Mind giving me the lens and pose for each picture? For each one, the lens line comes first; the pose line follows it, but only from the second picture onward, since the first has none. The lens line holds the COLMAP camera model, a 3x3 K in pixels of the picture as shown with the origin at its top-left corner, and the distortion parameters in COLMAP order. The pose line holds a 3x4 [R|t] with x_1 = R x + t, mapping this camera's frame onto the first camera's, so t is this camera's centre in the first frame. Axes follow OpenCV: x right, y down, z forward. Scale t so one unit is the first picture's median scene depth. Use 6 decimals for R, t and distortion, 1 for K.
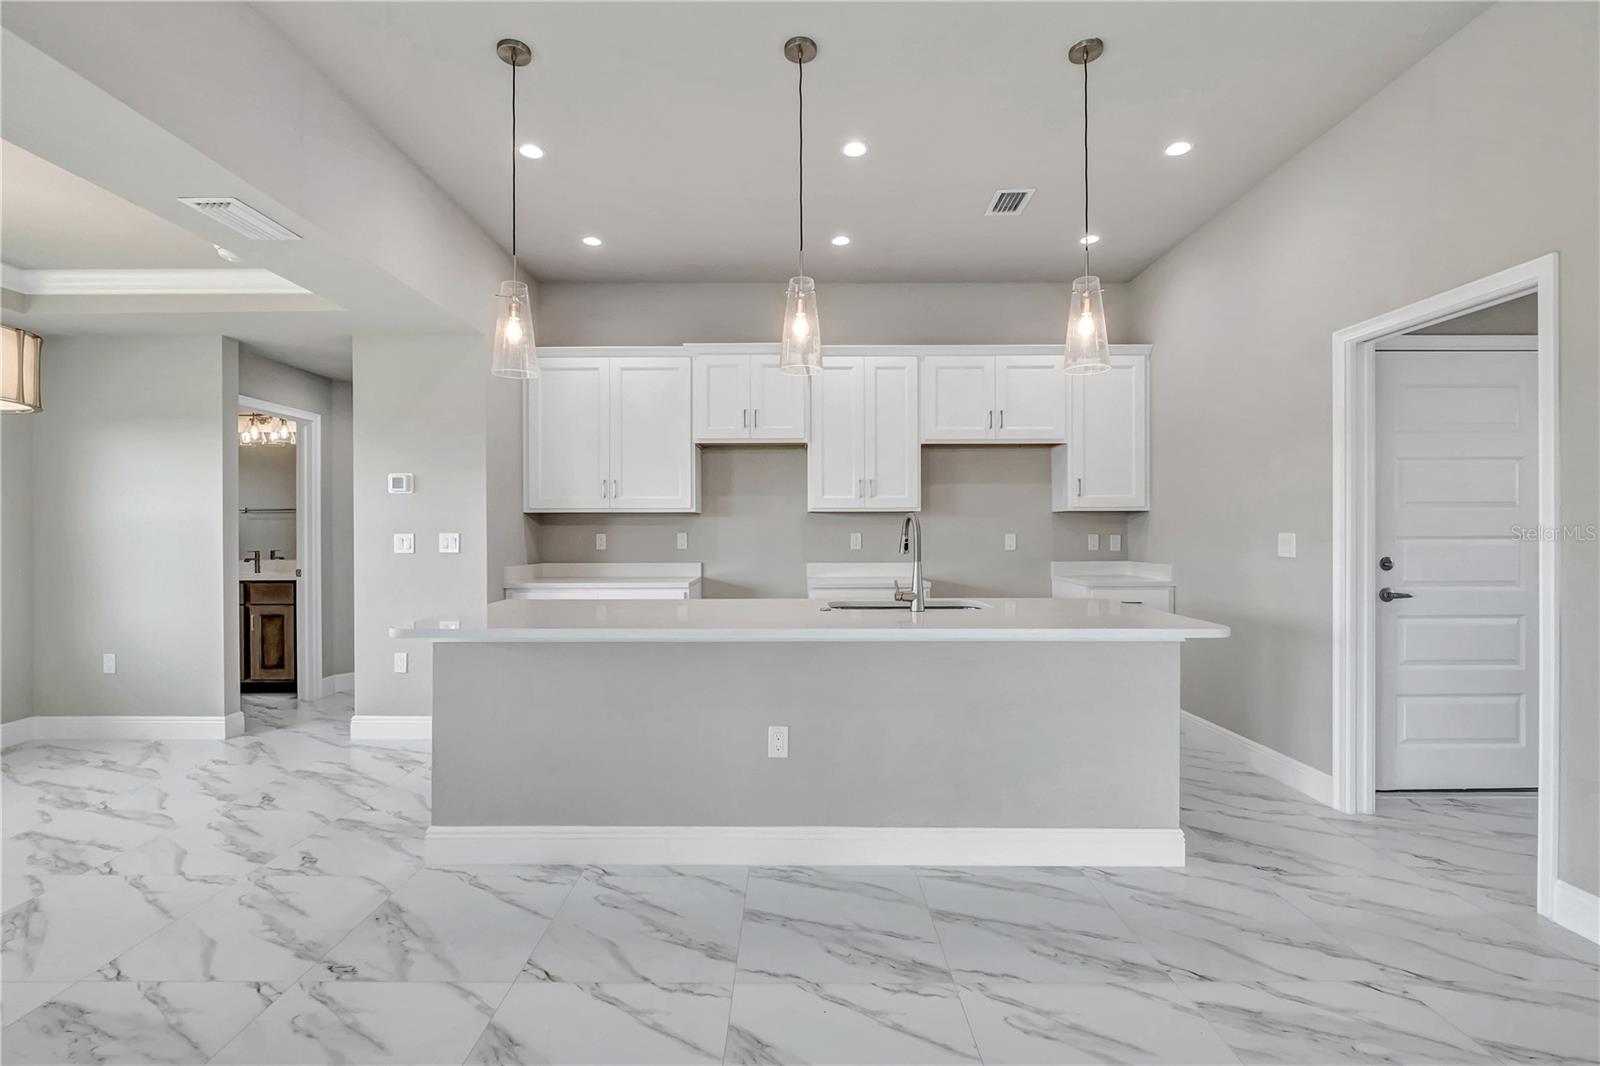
lens RADIAL K [[715.2, 0, 789.1], [0, 715.2, 533.1], [0, 0, 1]] dist [-0.005358, 0.000404]
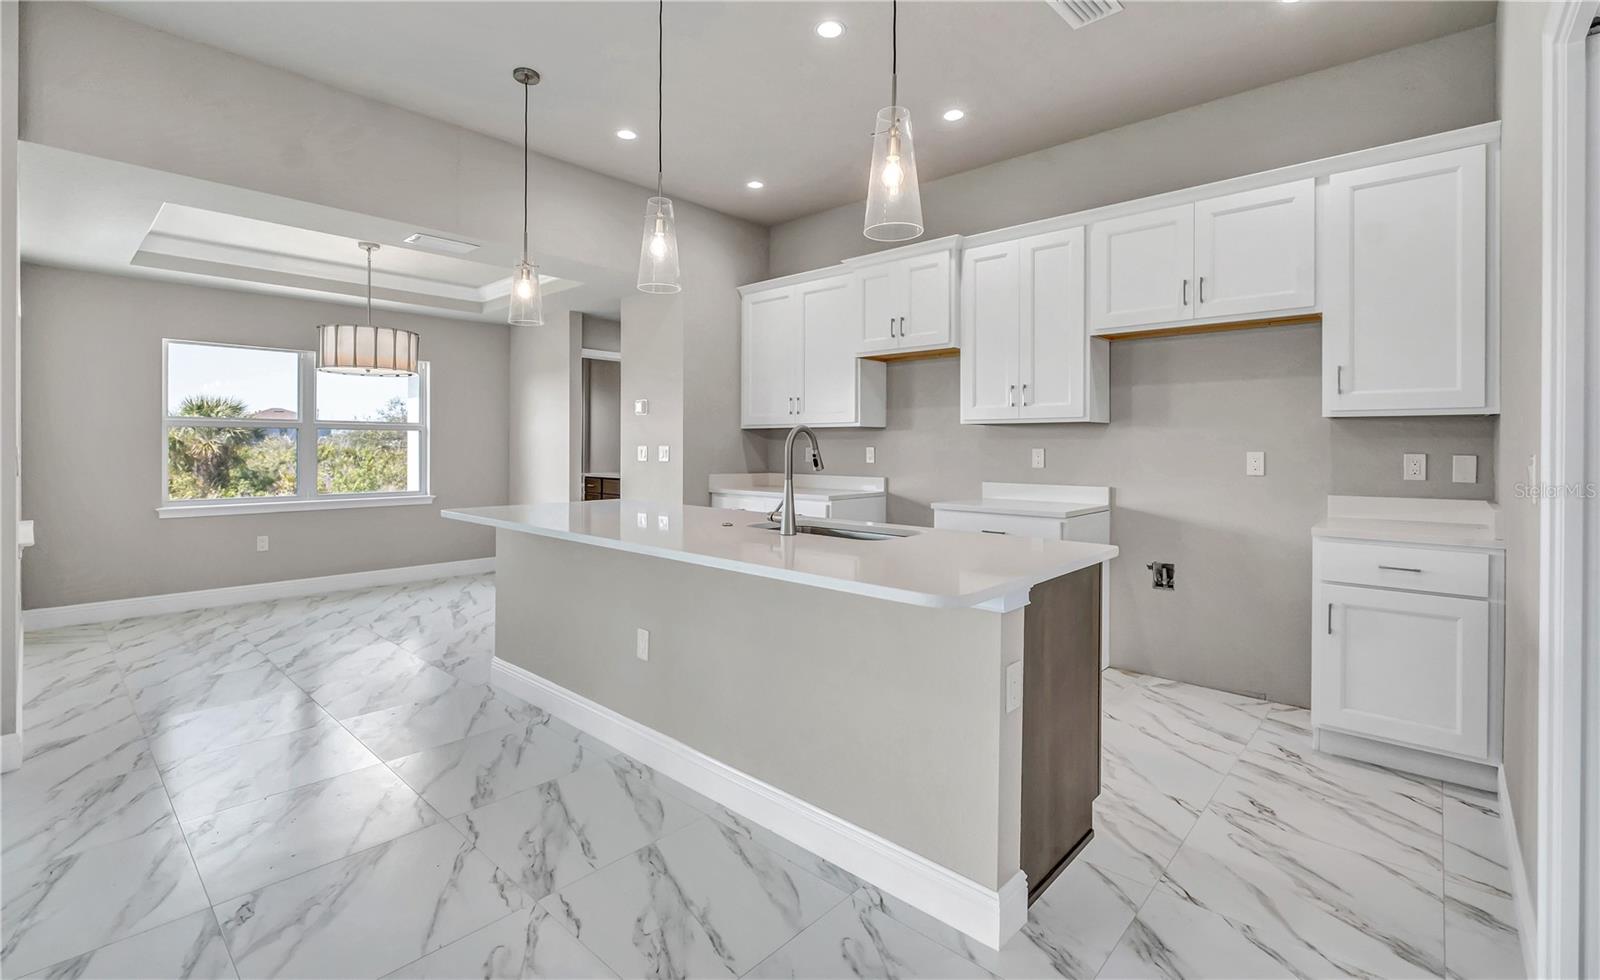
lens RADIAL K [[705.1, 0, 788.0], [0, 705.1, 443.5], [0, 0, 1]] dist [-0.003788, 0.000370]
pose [[0.737895, 0.003451, -0.674906, 0.462339], [-0.008386, 0.999957, -0.004055, -0.000578], [0.674863, 0.008652, 0.737892, 0.206717]]
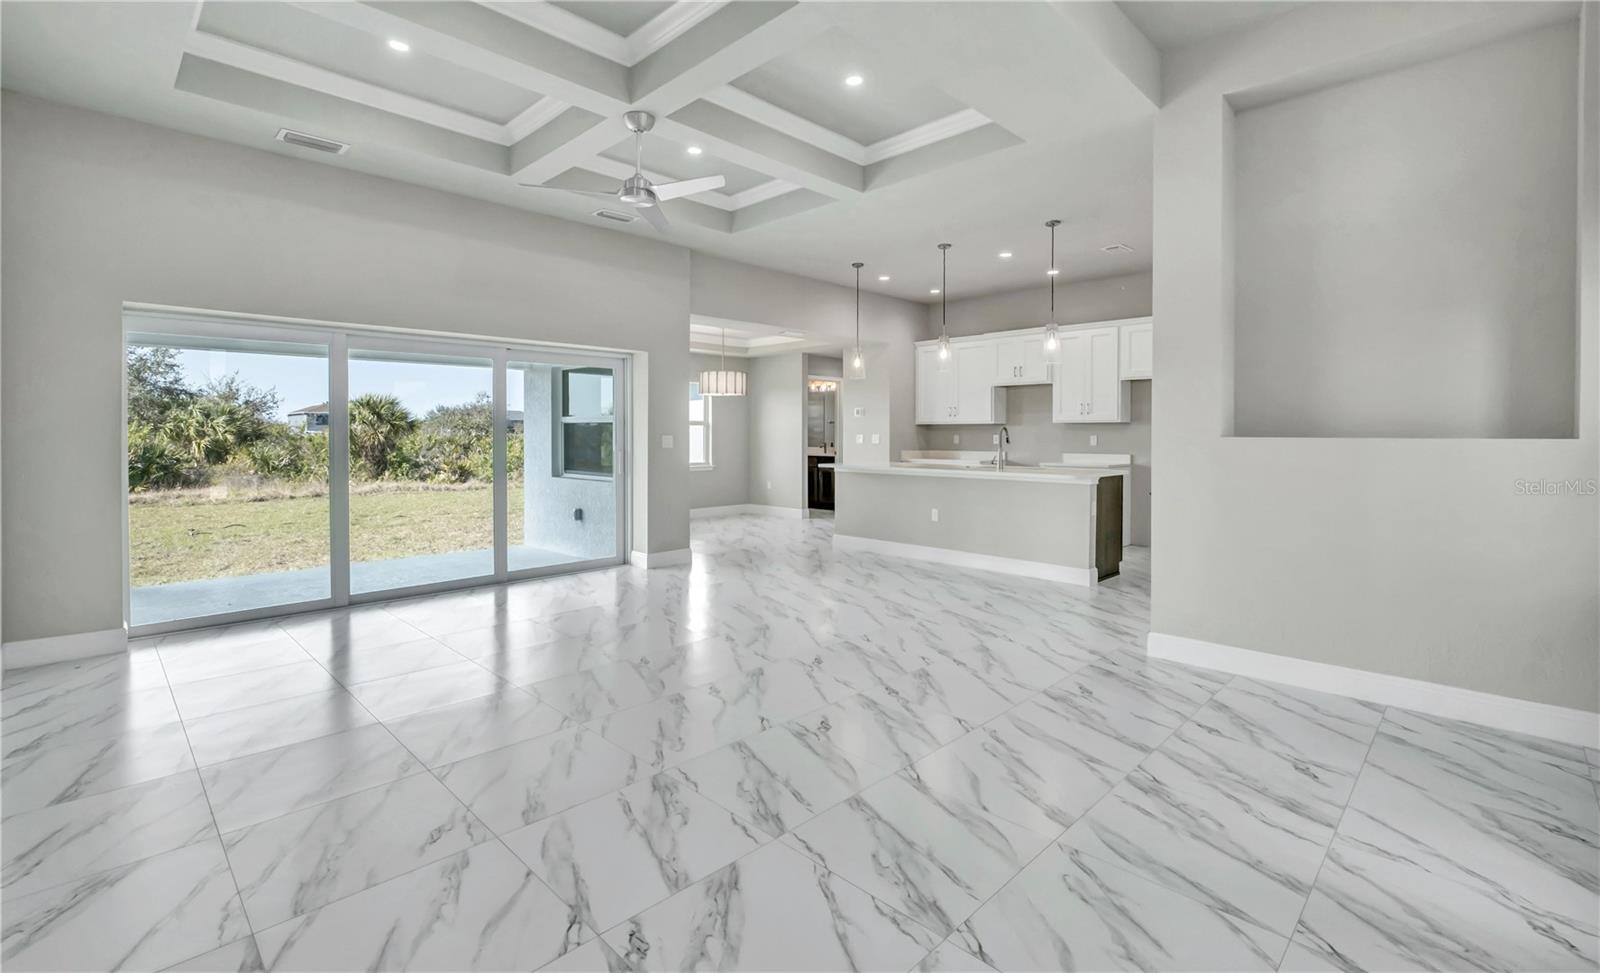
lens RADIAL K [[705.1, 0, 786.6], [0, 705.1, 443.4], [0, 0, 1]] dist [-0.003788, 0.000370]
pose [[0.706671, 0.013383, -0.707416, 0.778828], [-0.006585, 0.999902, 0.012338, 0.002821], [0.707512, -0.004061, 0.706690, -0.659151]]
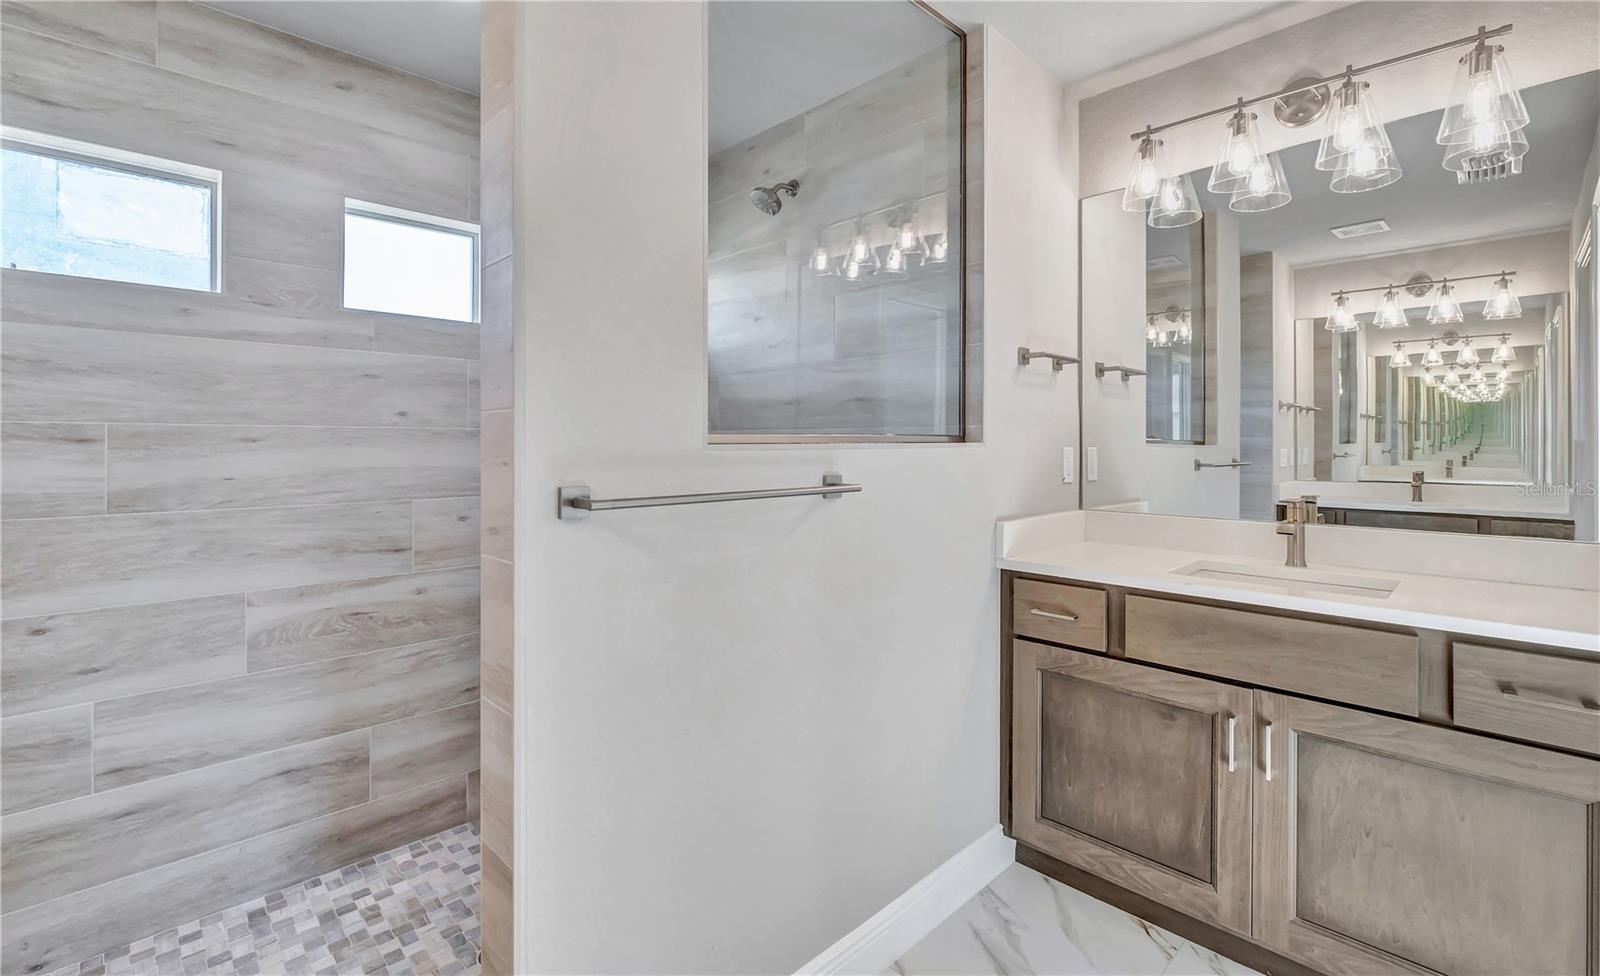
lens RADIAL K [[705.1, 0, 769.7], [0, 705.1, 441.7], [0, 0, 1]] dist [-0.003788, 0.000370]
pose [[0.698412, 0.002214, -0.715692, -0.777900], [-0.004160, 0.999991, -0.000966, -0.004629], [0.715684, 0.003652, 0.698415, 0.725142]]
